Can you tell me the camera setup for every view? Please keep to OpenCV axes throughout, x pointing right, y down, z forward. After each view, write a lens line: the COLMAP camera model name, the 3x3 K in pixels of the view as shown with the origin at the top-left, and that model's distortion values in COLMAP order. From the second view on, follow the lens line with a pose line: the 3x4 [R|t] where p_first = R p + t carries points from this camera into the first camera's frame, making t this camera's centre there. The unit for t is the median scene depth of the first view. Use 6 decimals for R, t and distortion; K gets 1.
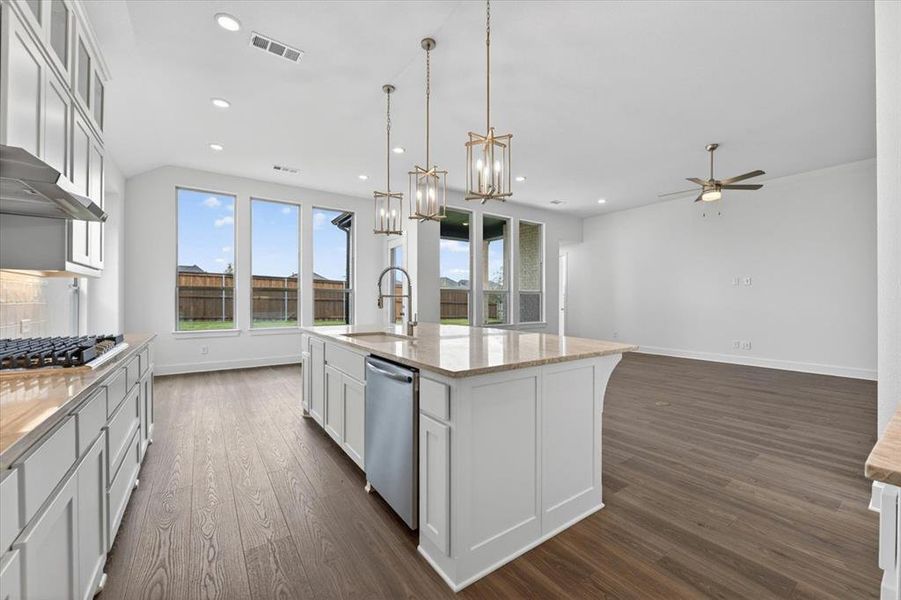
lens RADIAL K [[358.9, 0, 455.0], [0, 358.9, 300.5], [0, 0, 1]] dist [-0.009637, -0.000119]
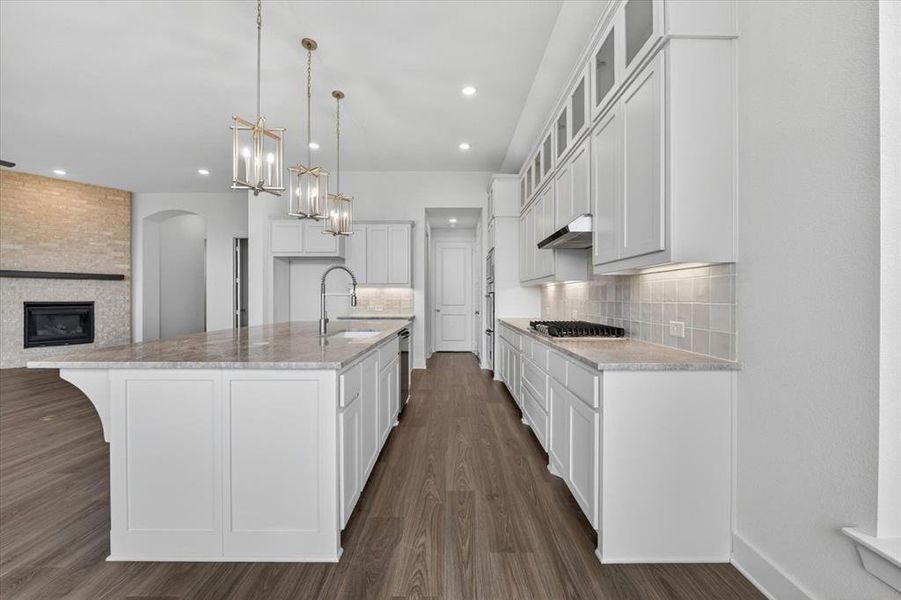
lens RADIAL K [[361.0, 0, 453.9], [0, 361.0, 298.9], [0, 0, 1]] dist [-0.009526, 0.000047]
pose [[-0.815180, -0.004837, 0.579188, -0.464128], [-0.003223, 0.999988, 0.003815, -0.002791], [-0.579199, 0.001243, -0.815185, 0.738625]]
